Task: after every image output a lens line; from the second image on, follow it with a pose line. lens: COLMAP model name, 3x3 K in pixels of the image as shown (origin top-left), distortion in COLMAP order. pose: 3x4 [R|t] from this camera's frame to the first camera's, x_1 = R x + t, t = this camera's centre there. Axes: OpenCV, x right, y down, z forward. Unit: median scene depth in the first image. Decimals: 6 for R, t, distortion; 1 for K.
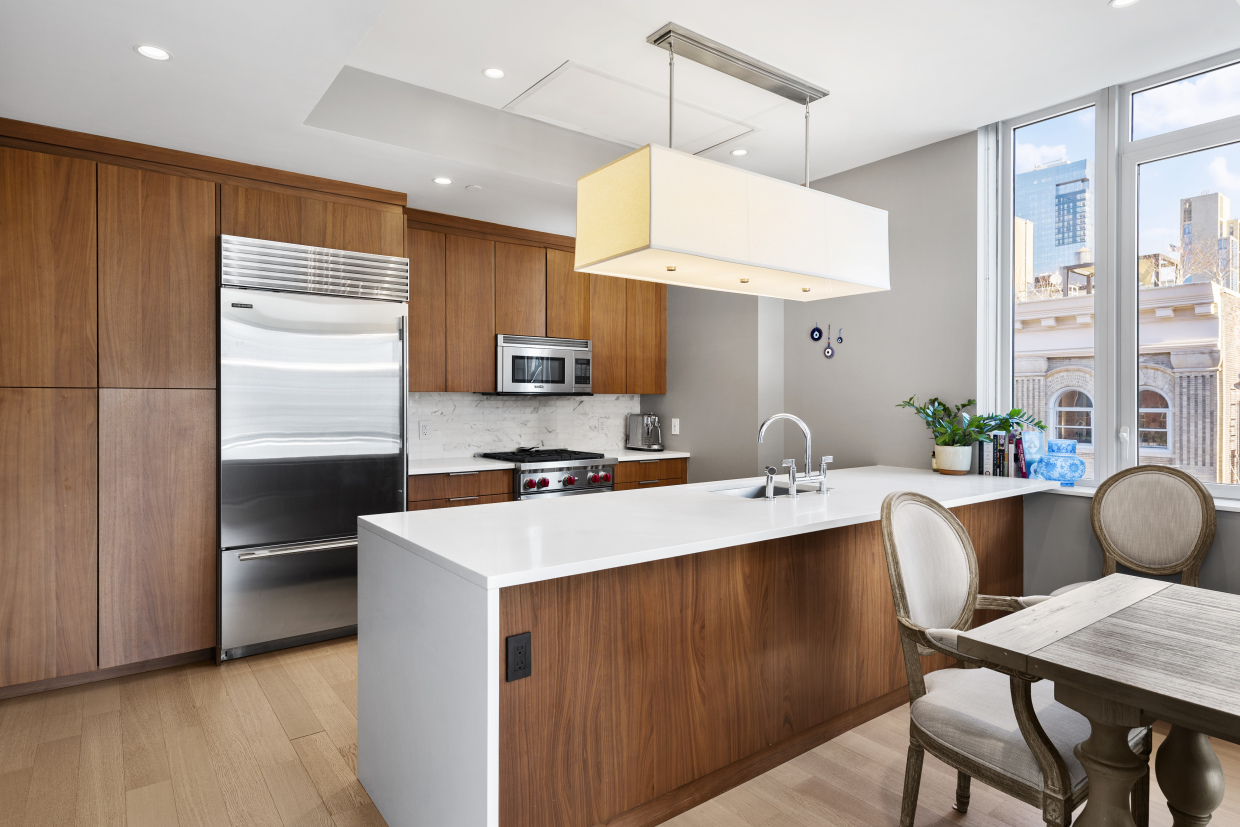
lens RADIAL K [[675.0, 0, 622.5], [0, 675.0, 404.8], [0, 0, 1]] dist [-0.002309, -0.000858]
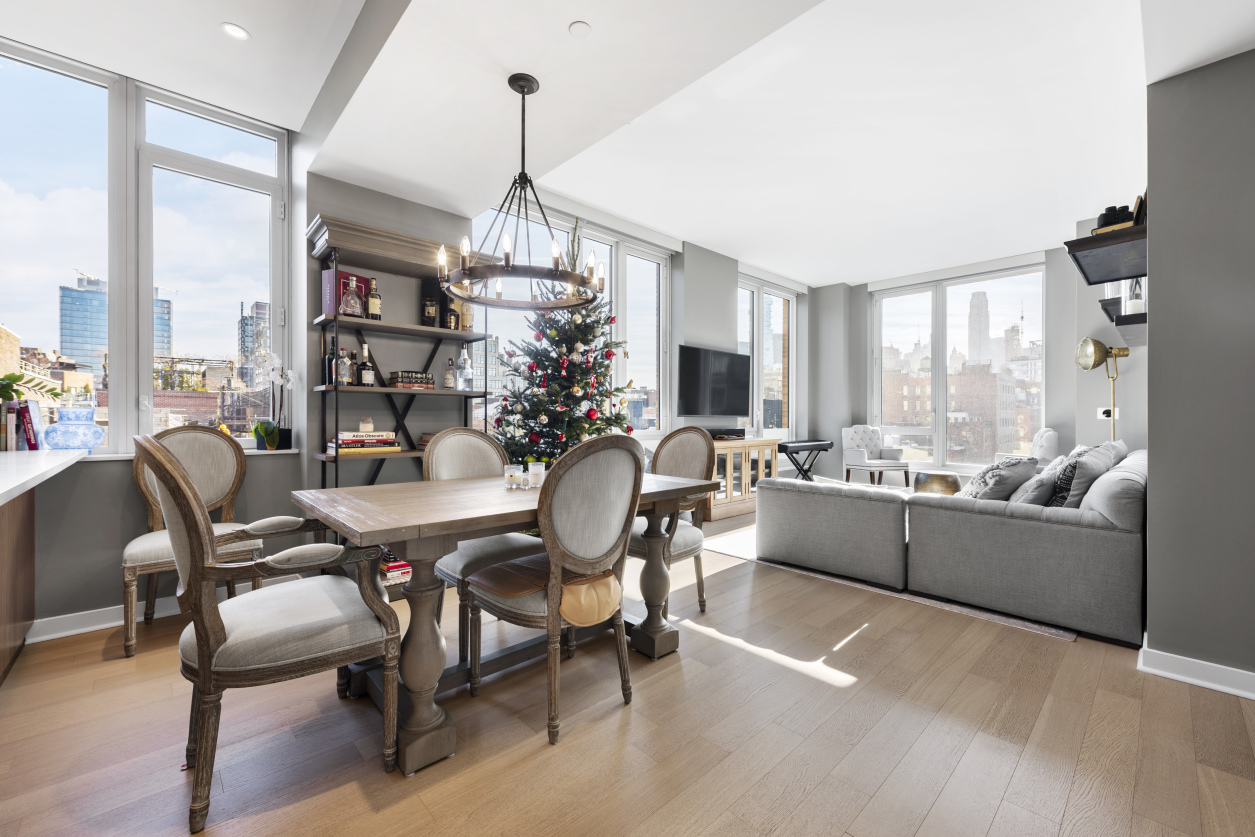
lens RADIAL K [[506.3, 0, 627.5], [0, 506.3, 418.5], [0, 0, 1]] dist [-0.000553, -0.000322]
pose [[-0.108208, -0.007953, 0.994096, -0.139229], [0.003001, 0.999961, 0.008327, 0.051805], [-0.994124, 0.003885, -0.108180, 0.230861]]
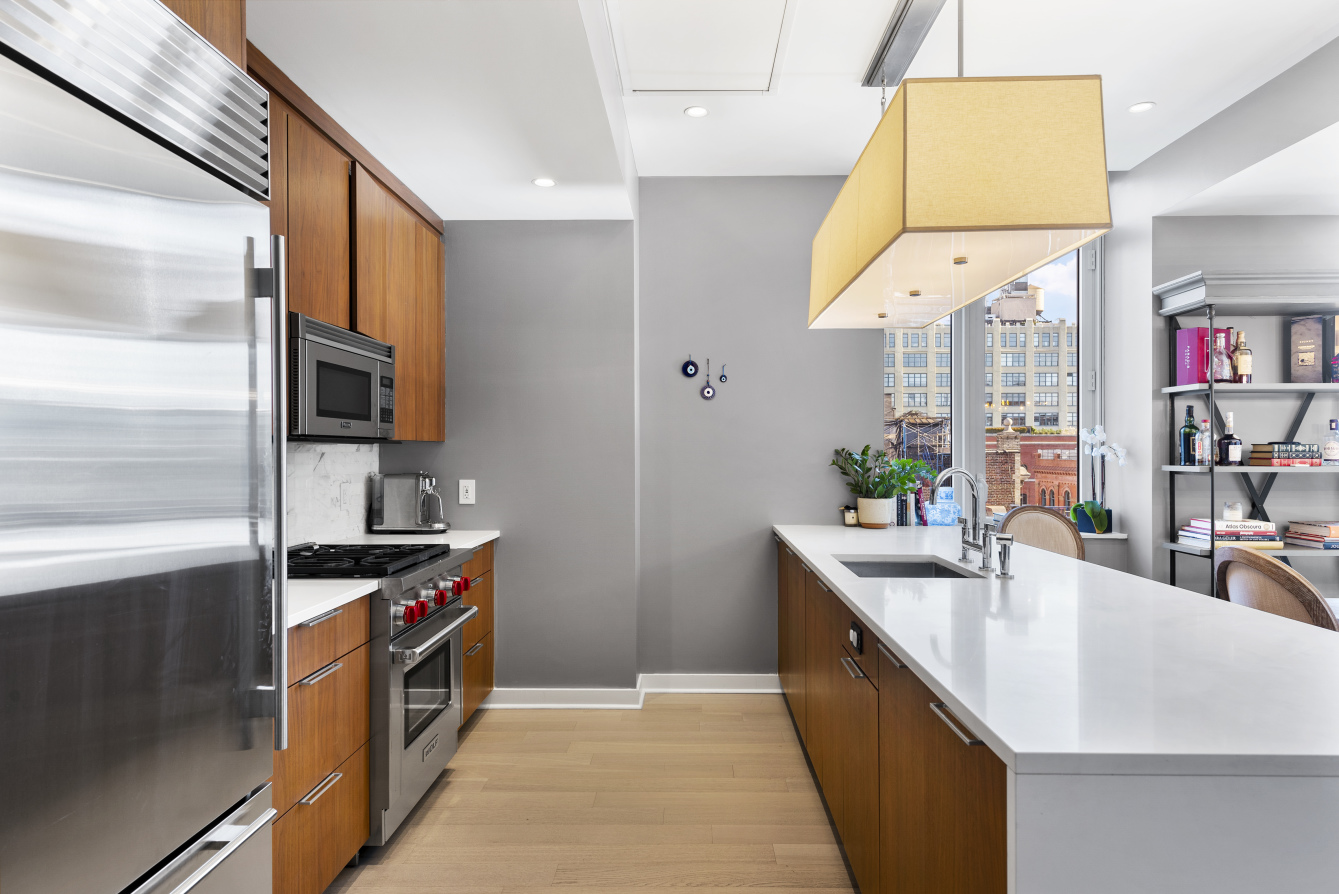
lens RADIAL K [[764.0, 0, 674.1], [0, 764.0, 452.6], [0, 0, 1]] dist [0.001486, 0.000177]
pose [[0.612173, -0.004594, 0.790710, -0.468264], [0.006347, 0.999979, 0.000896, -0.006188], [-0.790698, 0.004470, 0.612190, 0.485650]]
